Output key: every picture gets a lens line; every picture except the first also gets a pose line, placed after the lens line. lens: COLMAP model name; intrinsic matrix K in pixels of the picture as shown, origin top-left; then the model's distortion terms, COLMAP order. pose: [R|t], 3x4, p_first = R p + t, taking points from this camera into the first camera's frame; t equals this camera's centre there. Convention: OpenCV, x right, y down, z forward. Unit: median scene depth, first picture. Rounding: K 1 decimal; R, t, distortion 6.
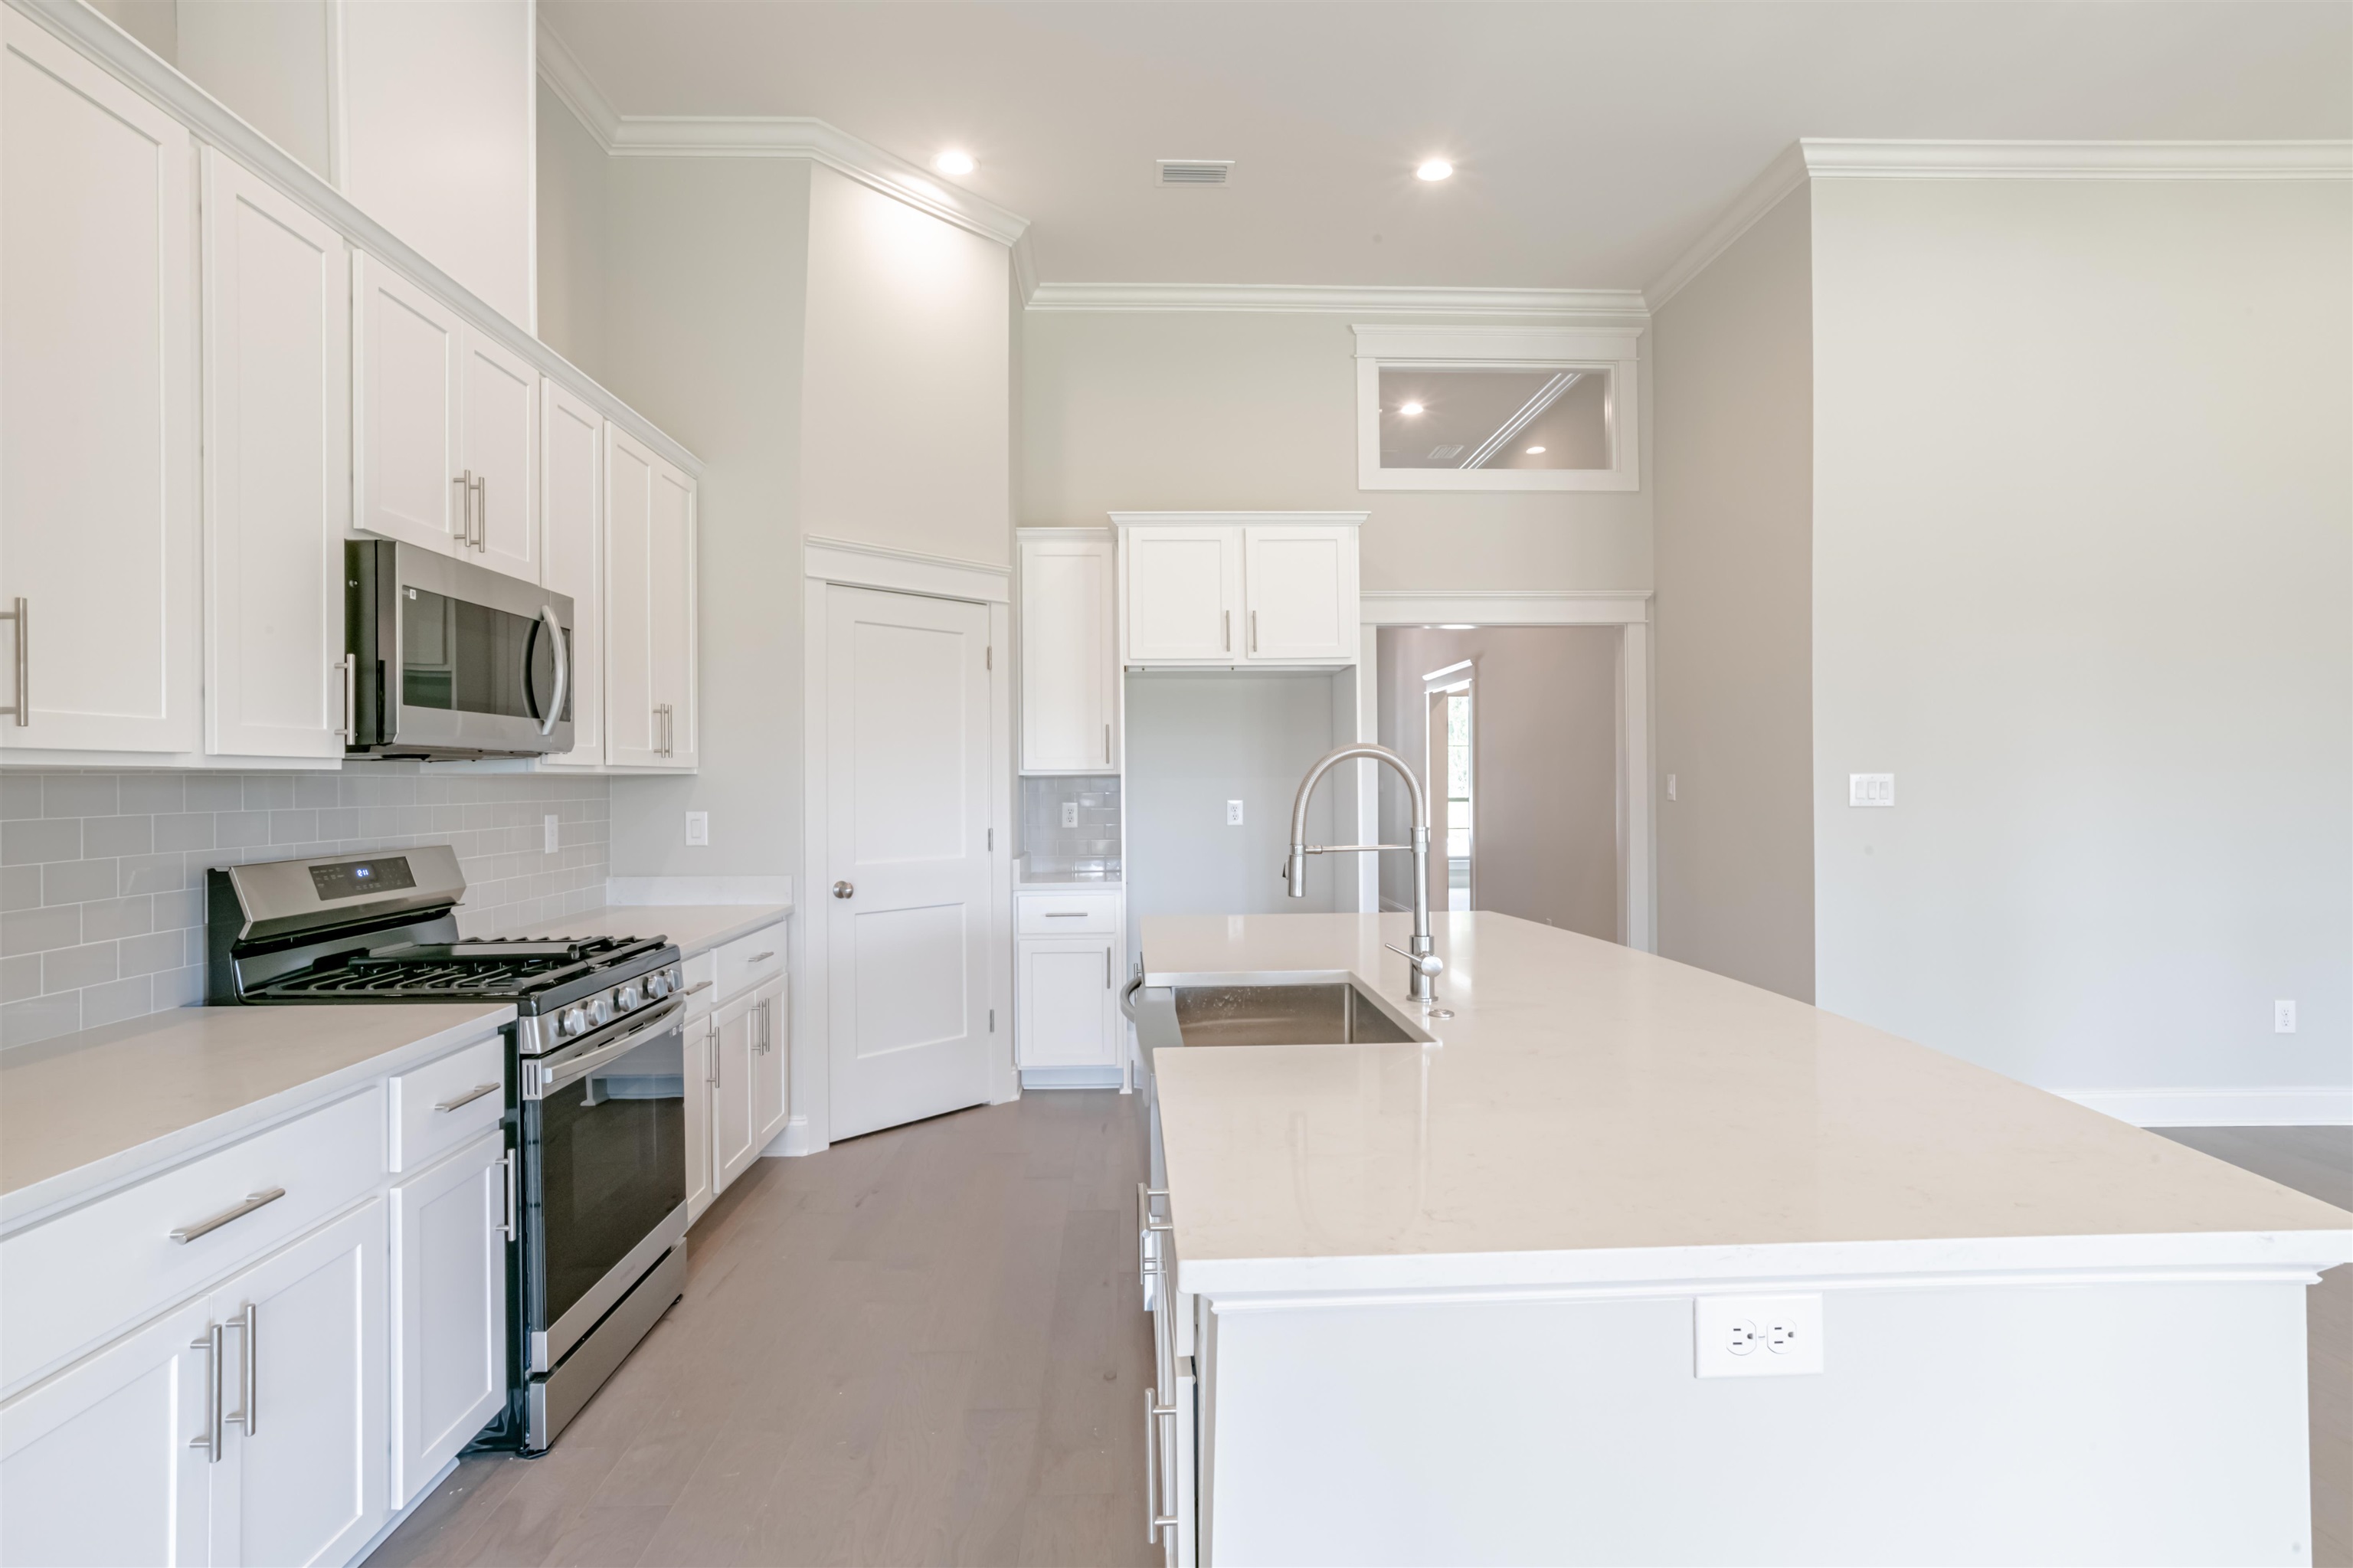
lens RADIAL K [[1203.4, 0, 1173.8], [0, 1203.4, 774.6], [0, 0, 1]] dist [-0.032856, 0.024452]
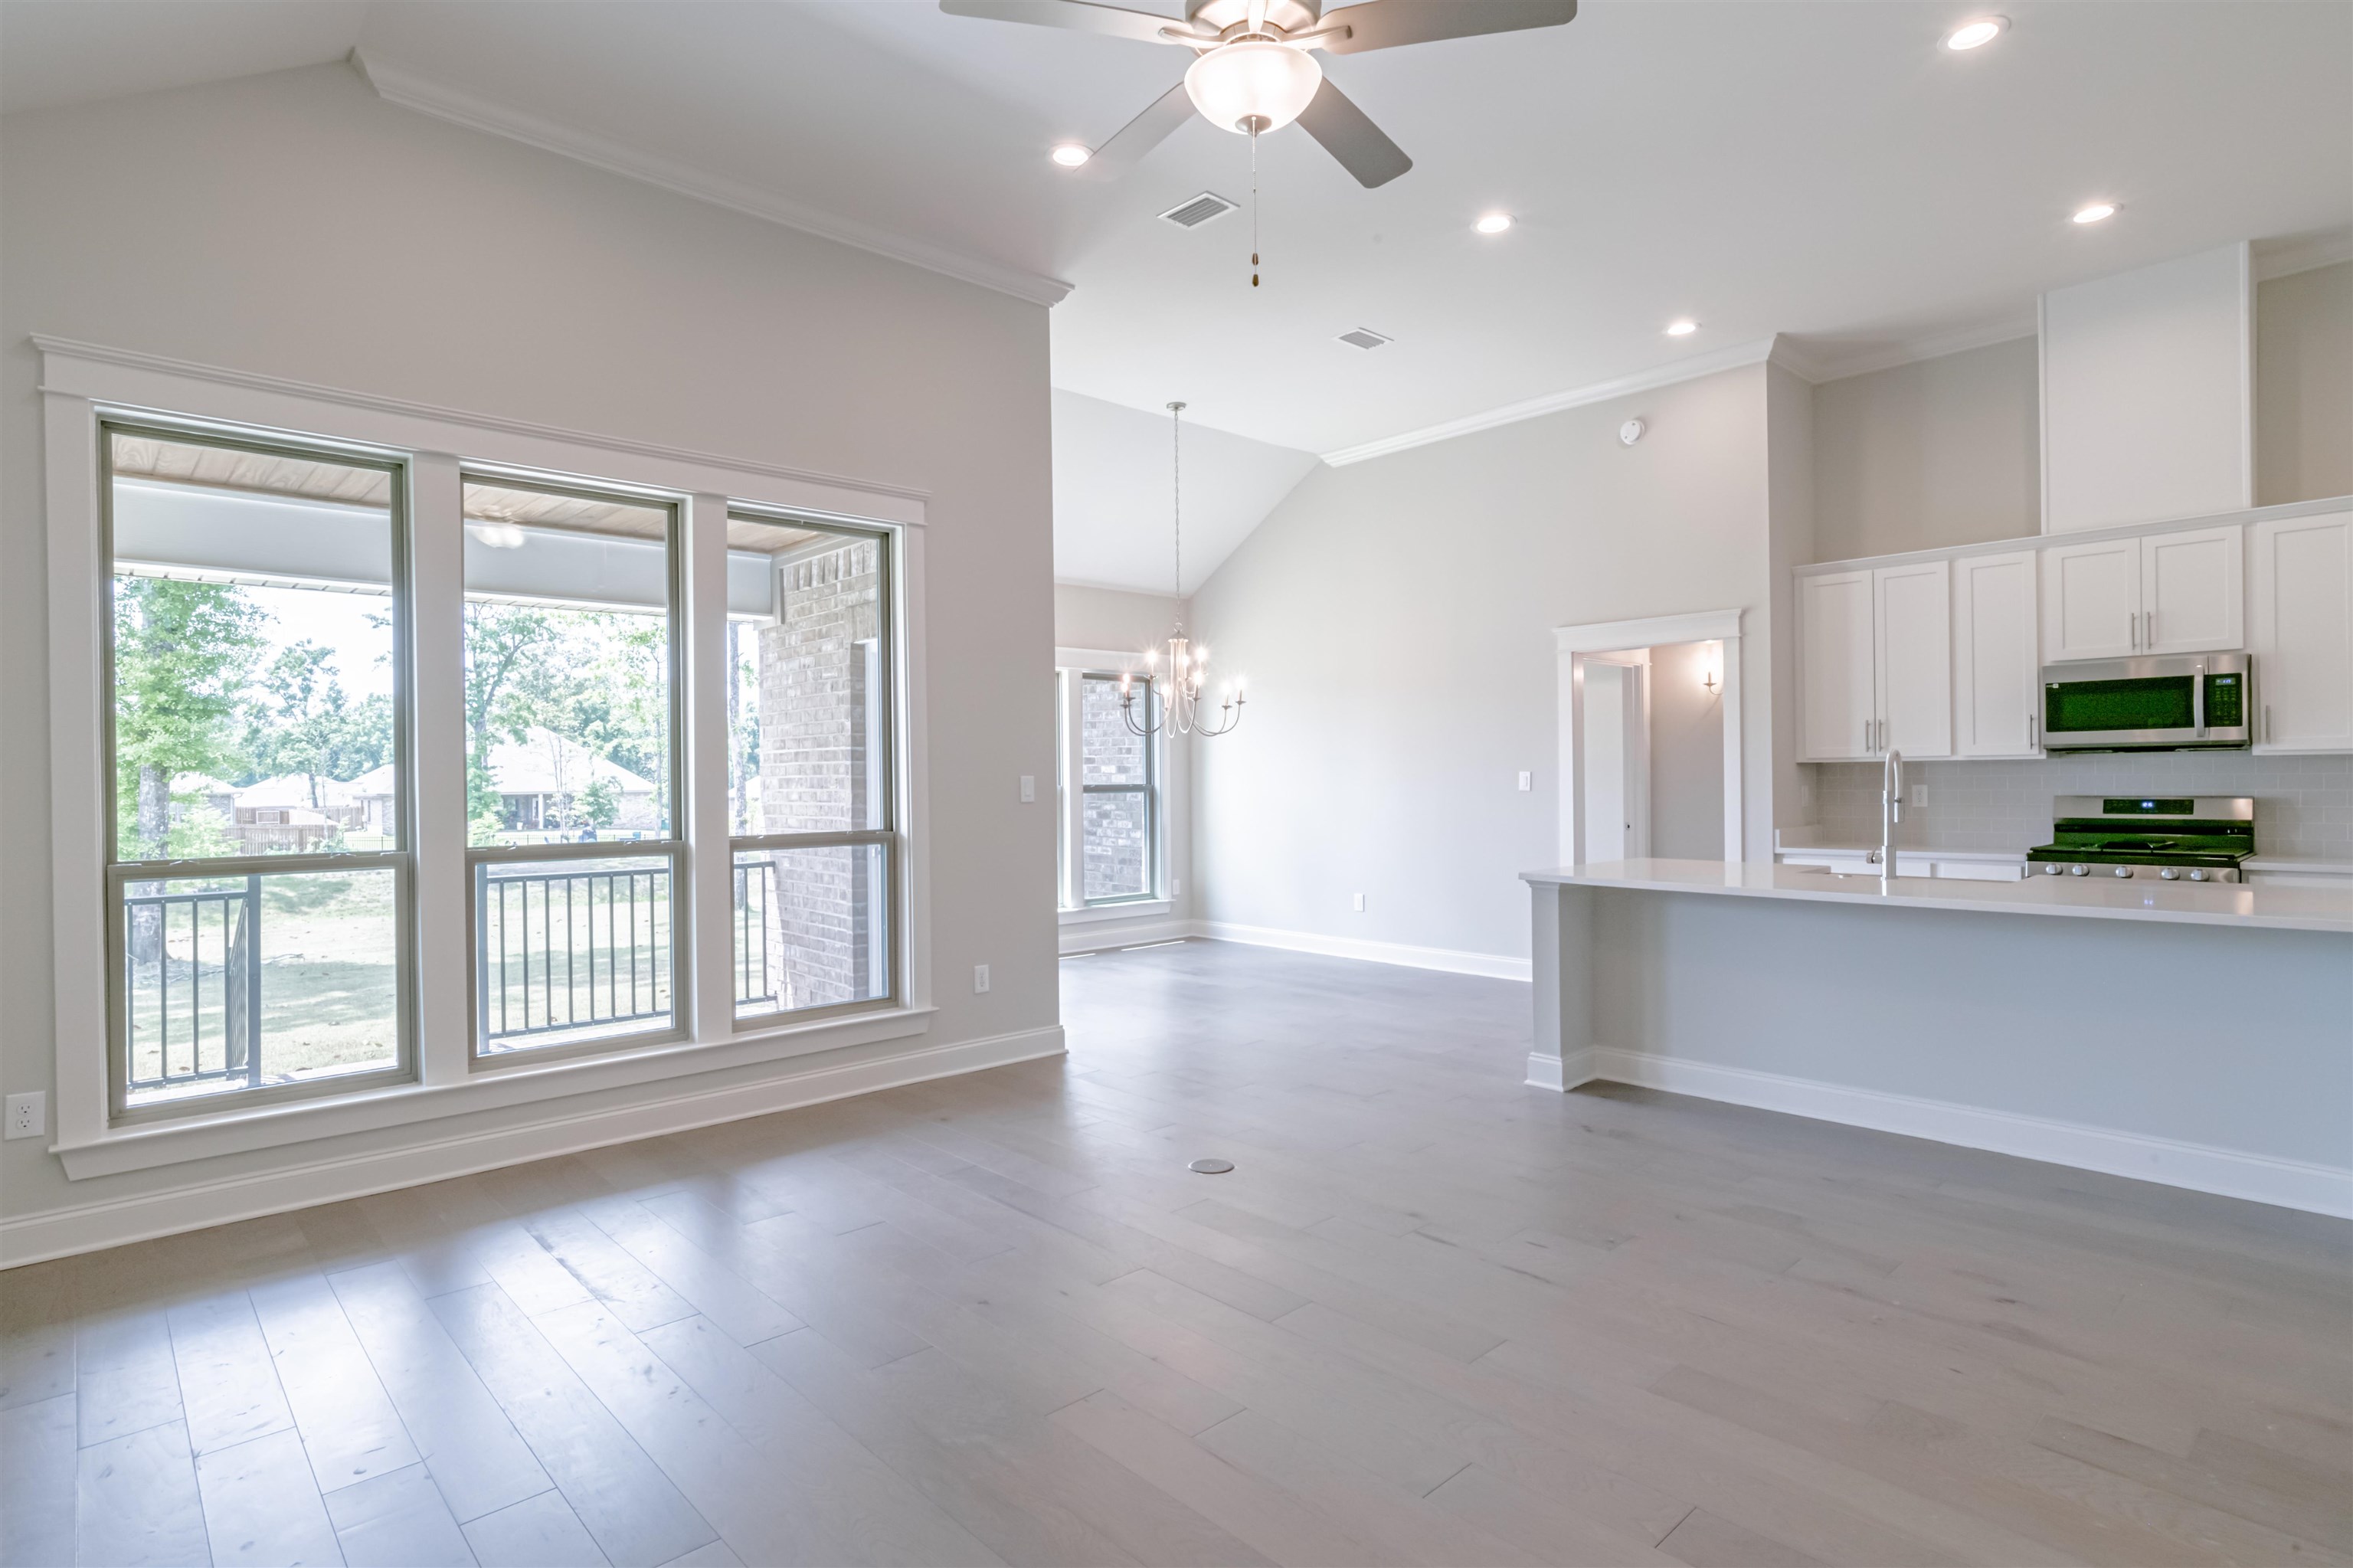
lens RADIAL K [[1203.4, 0, 1171.0], [0, 1203.4, 773.2], [0, 0, 1]] dist [-0.032856, 0.024452]
pose [[-0.757368, 0.013901, -0.652841, 1.239370], [0.020155, 0.999795, -0.002094, -0.003173], [0.652678, -0.014744, -0.757492, 0.895037]]
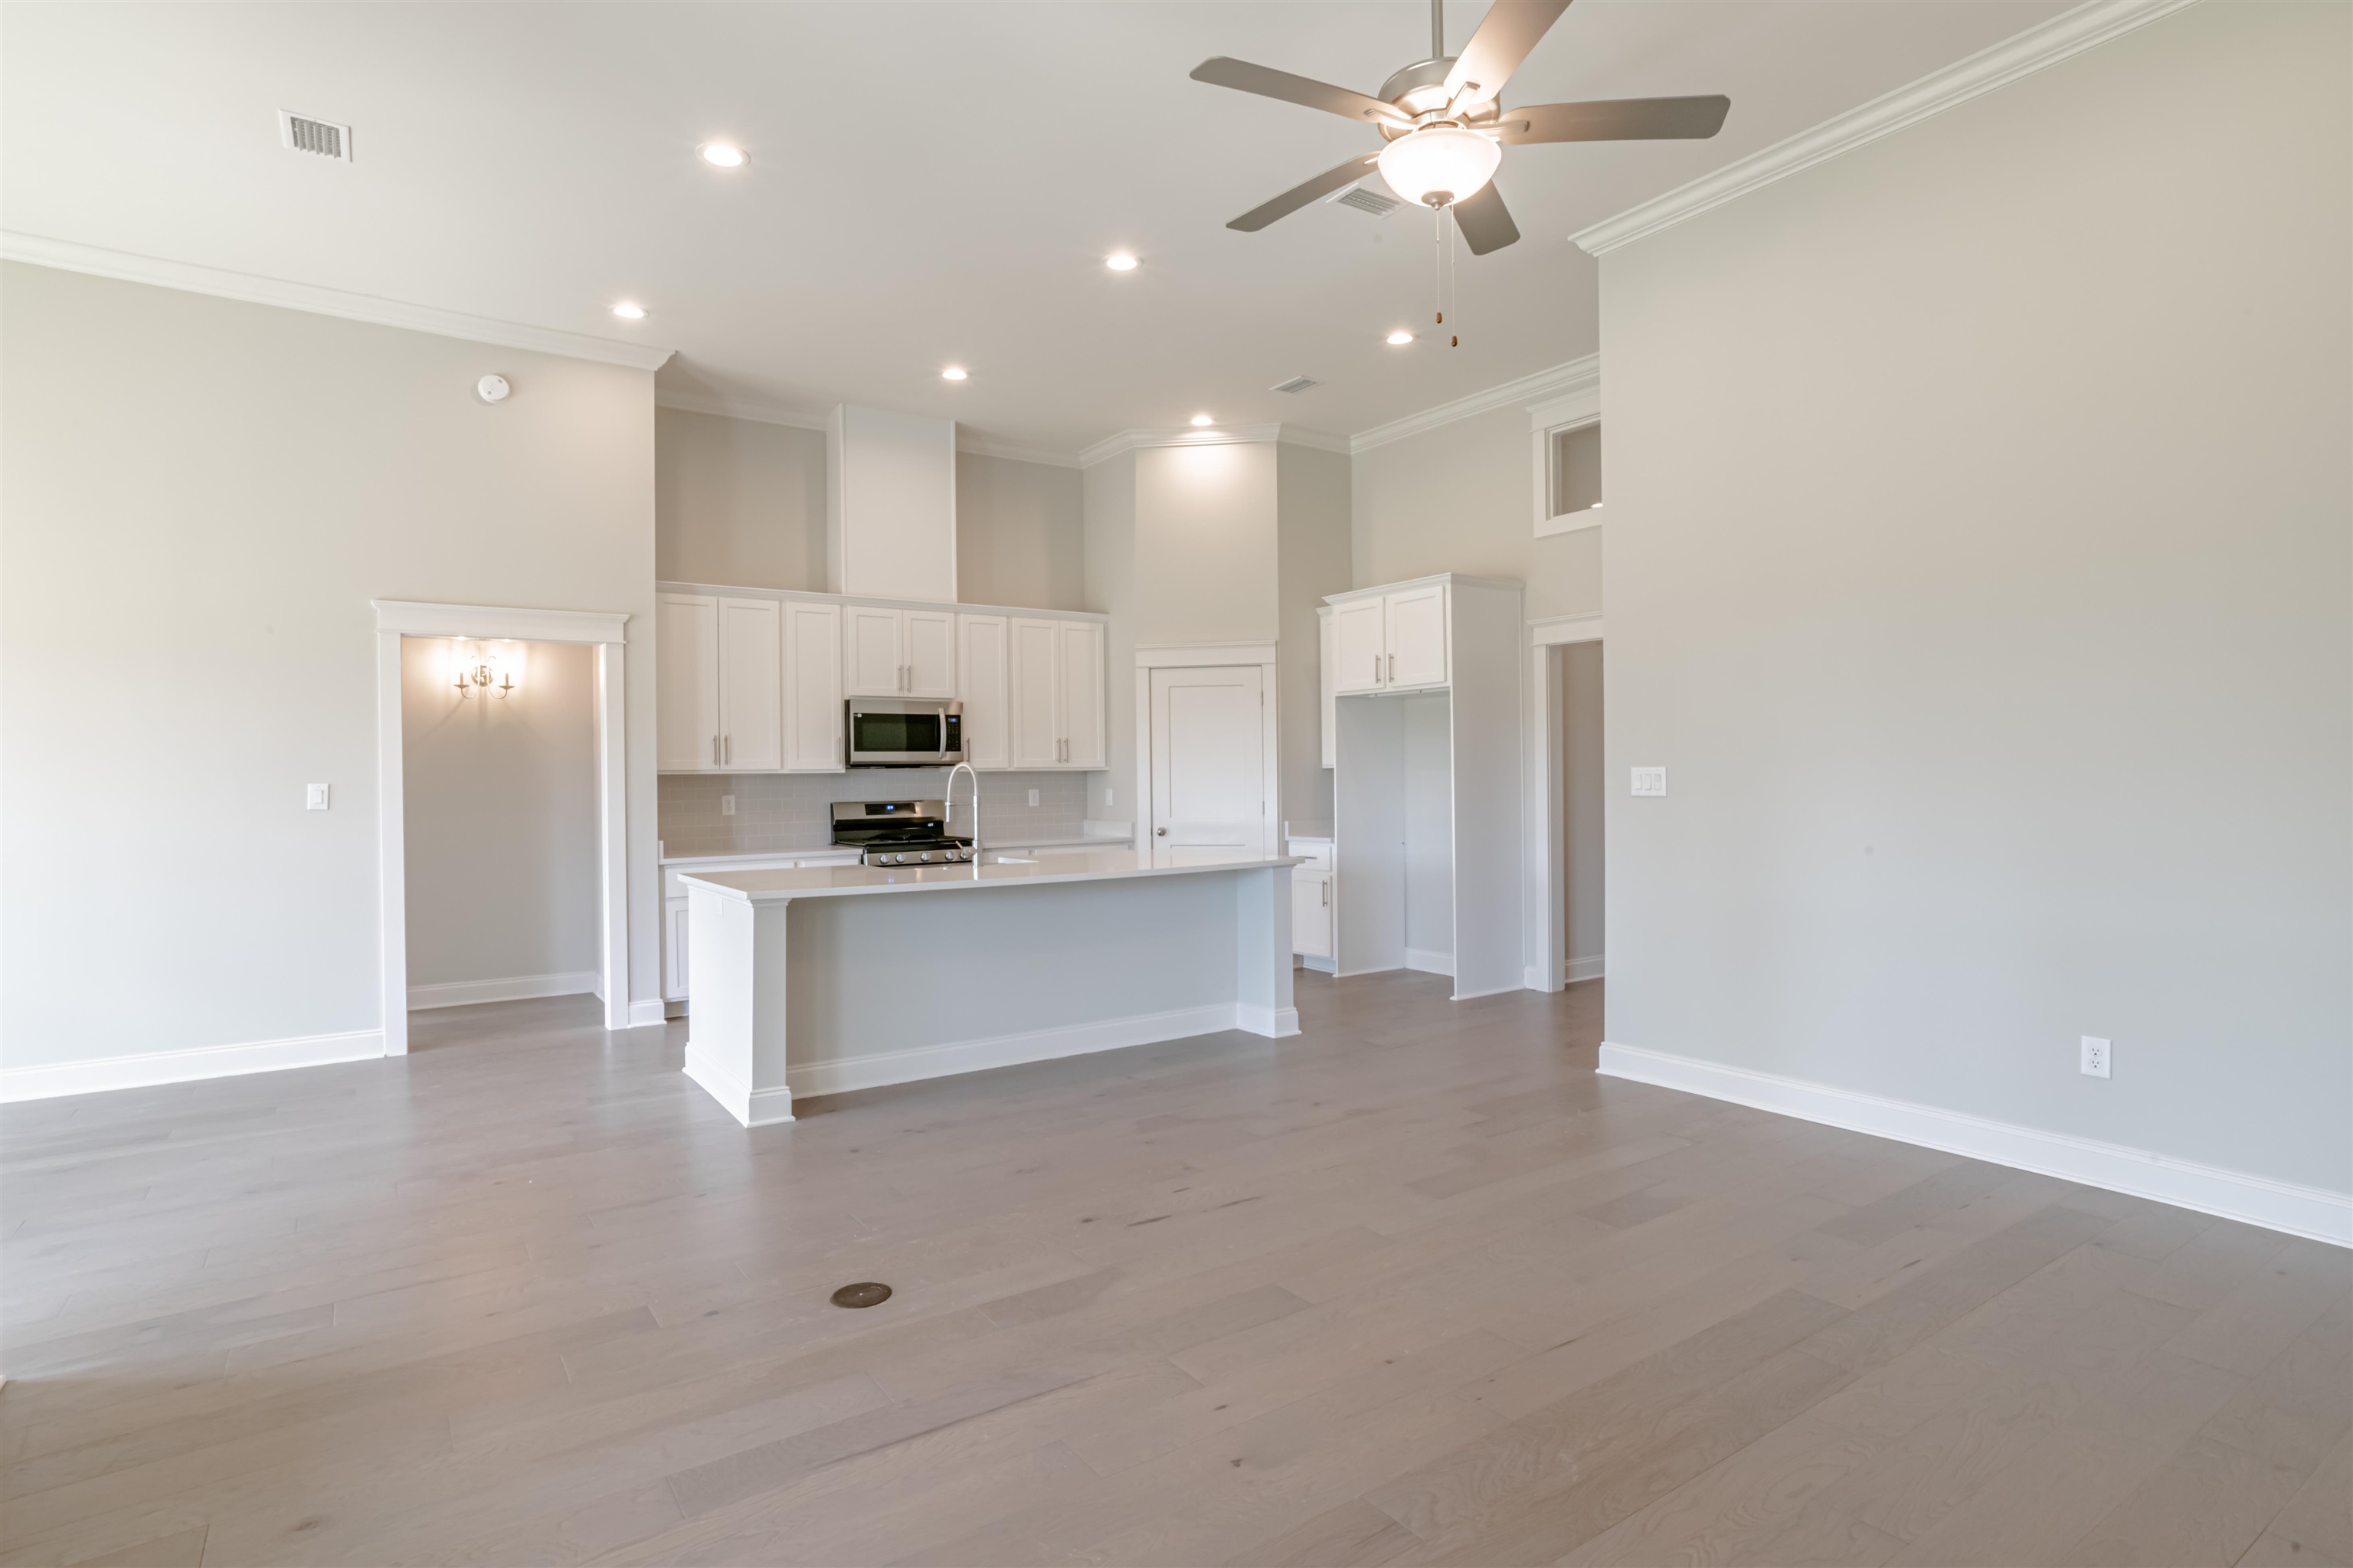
lens RADIAL K [[1203.4, 0, 1173.8], [0, 1203.4, 778.5], [0, 0, 1]] dist [-0.032856, 0.024452]
pose [[0.536231, 0.004130, -0.844061, 1.300097], [0.011932, 0.999851, 0.012473, -0.009651], [0.843987, -0.016759, 0.536102, 0.013013]]
